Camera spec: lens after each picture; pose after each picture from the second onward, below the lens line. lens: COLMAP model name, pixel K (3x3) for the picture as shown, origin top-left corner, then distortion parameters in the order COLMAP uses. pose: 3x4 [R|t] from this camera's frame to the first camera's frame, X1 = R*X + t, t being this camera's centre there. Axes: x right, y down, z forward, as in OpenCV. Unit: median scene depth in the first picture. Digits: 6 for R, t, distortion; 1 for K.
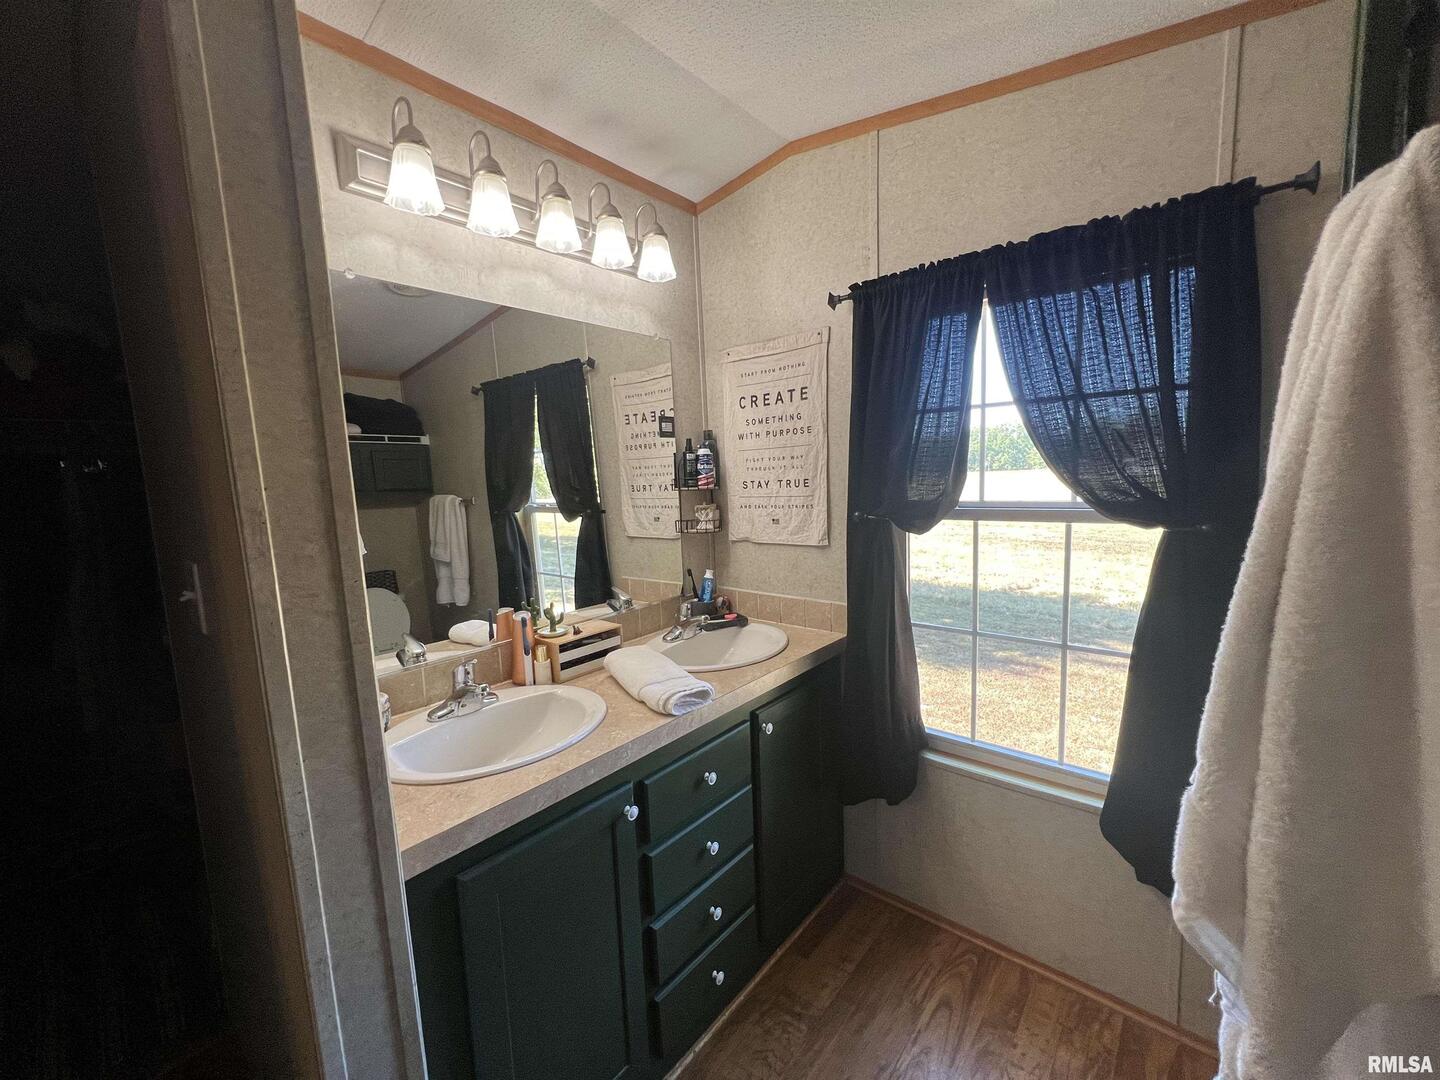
lens RADIAL K [[581.2, 0, 720.2], [0, 581.2, 539.8], [0, 0, 1]] dist [-0.000159, 0.000311]
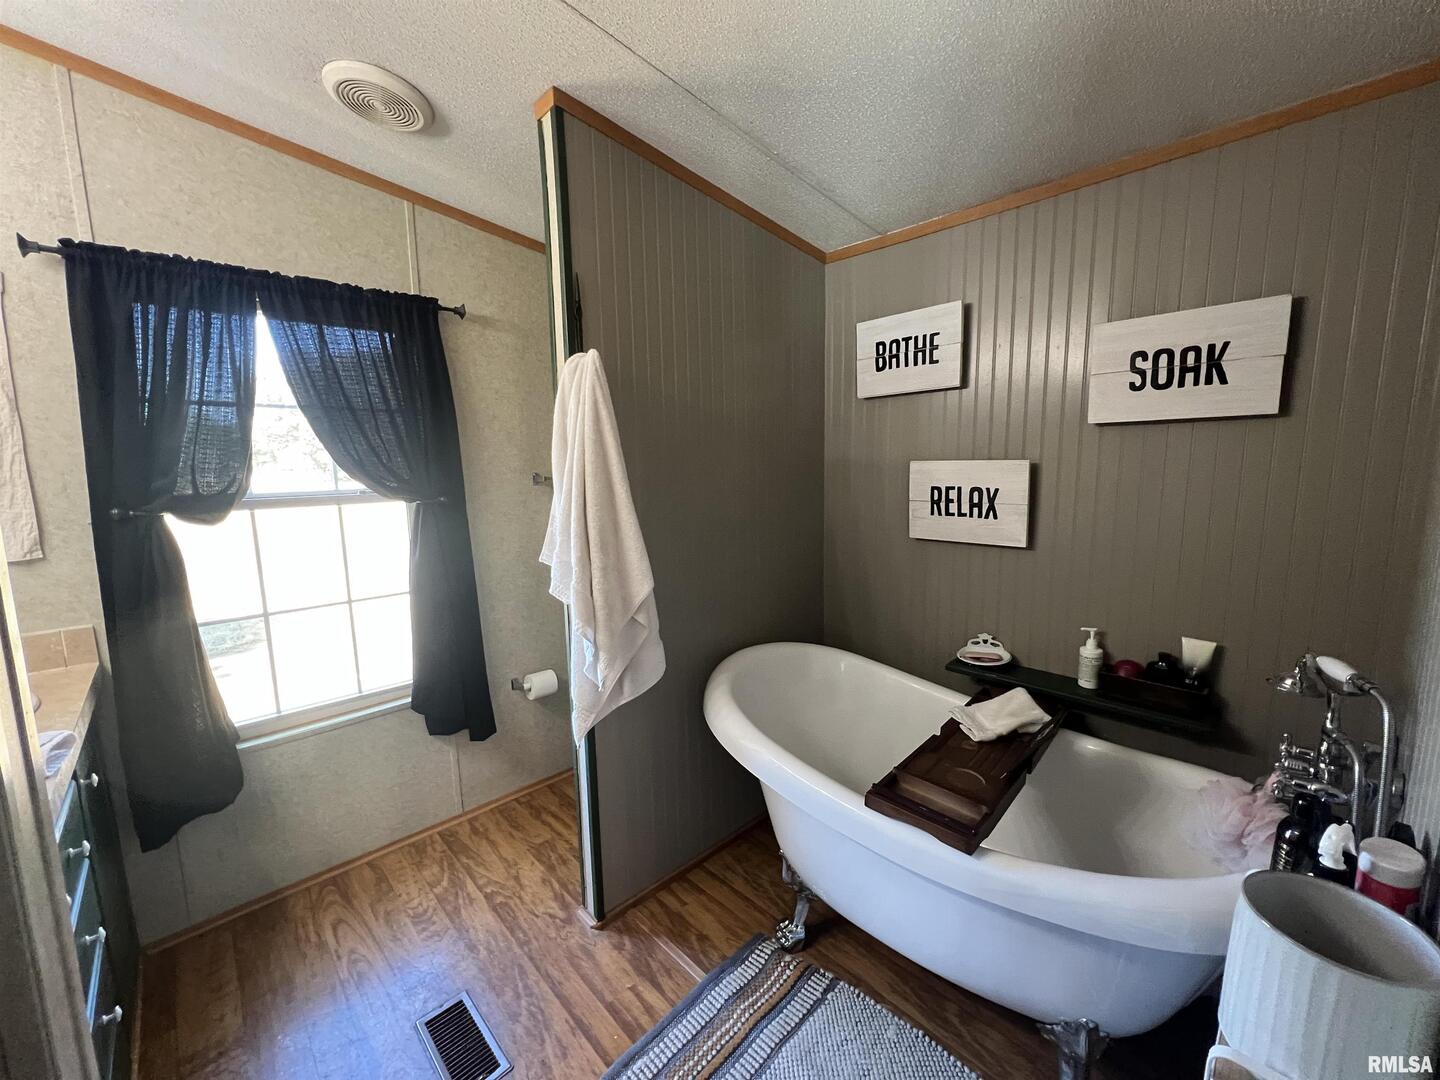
lens RADIAL K [[581.2, 0, 719.6], [0, 581.2, 539.0], [0, 0, 1]] dist [-0.000159, 0.000311]
pose [[0.100535, -0.098287, 0.990067, -0.595327], [0.129826, 0.987896, 0.084889, 0.043627], [-0.986427, 0.120002, 0.112078, 0.029374]]
